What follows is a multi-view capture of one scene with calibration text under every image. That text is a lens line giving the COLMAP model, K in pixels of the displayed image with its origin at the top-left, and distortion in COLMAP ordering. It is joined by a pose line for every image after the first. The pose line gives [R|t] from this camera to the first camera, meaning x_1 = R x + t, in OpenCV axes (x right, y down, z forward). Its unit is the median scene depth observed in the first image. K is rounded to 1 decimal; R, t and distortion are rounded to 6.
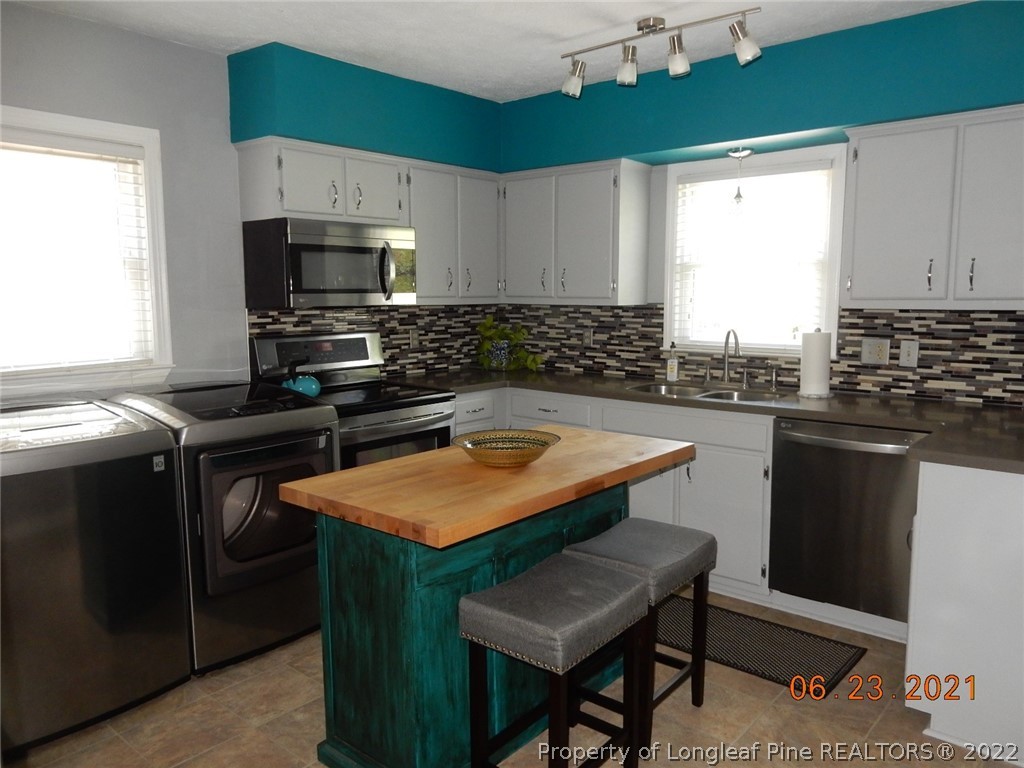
lens RADIAL K [[749.0, 0, 512.0], [0, 749.0, 384.0], [0, 0, 1]] dist [0.001872, 0.002235]
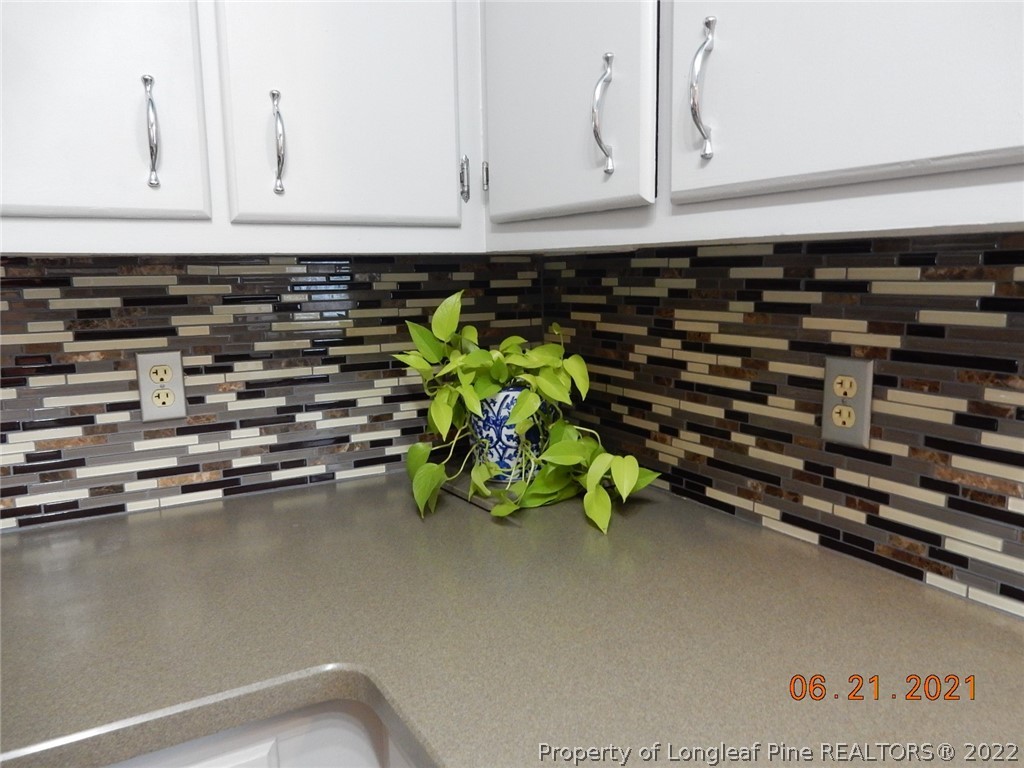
lens RADIAL K [[749.0, 0, 512.0], [0, 749.0, 384.0], [0, 0, 1]] dist [0.001872, 0.002235]
pose [[0.949018, 0.032531, -0.313538, 0.083136], [-0.024327, 0.999253, 0.030042, -0.076718], [0.314281, -0.020883, 0.949100, 0.825089]]
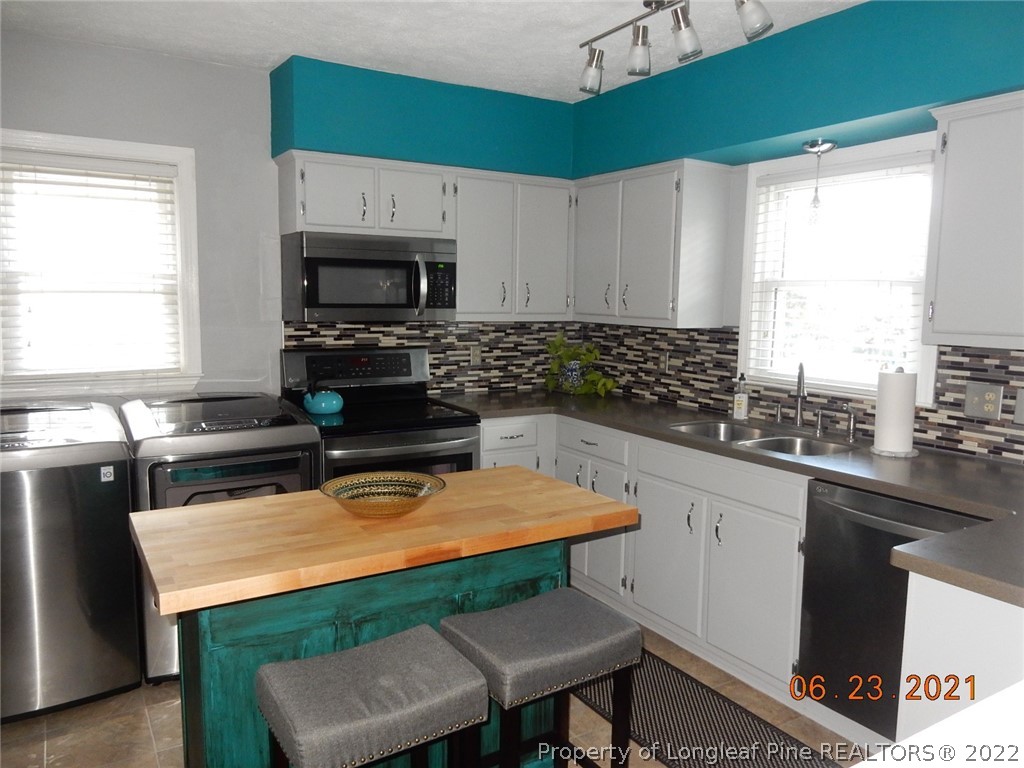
lens RADIAL K [[749.0, 0, 512.0], [0, 749.0, 384.0], [0, 0, 1]] dist [0.001872, 0.002235]
pose [[0.953229, 0.052584, -0.297640, 0.210646], [-0.055258, 0.998472, -0.000571, -0.027893], [0.297156, 0.016991, 0.954678, 0.111039]]
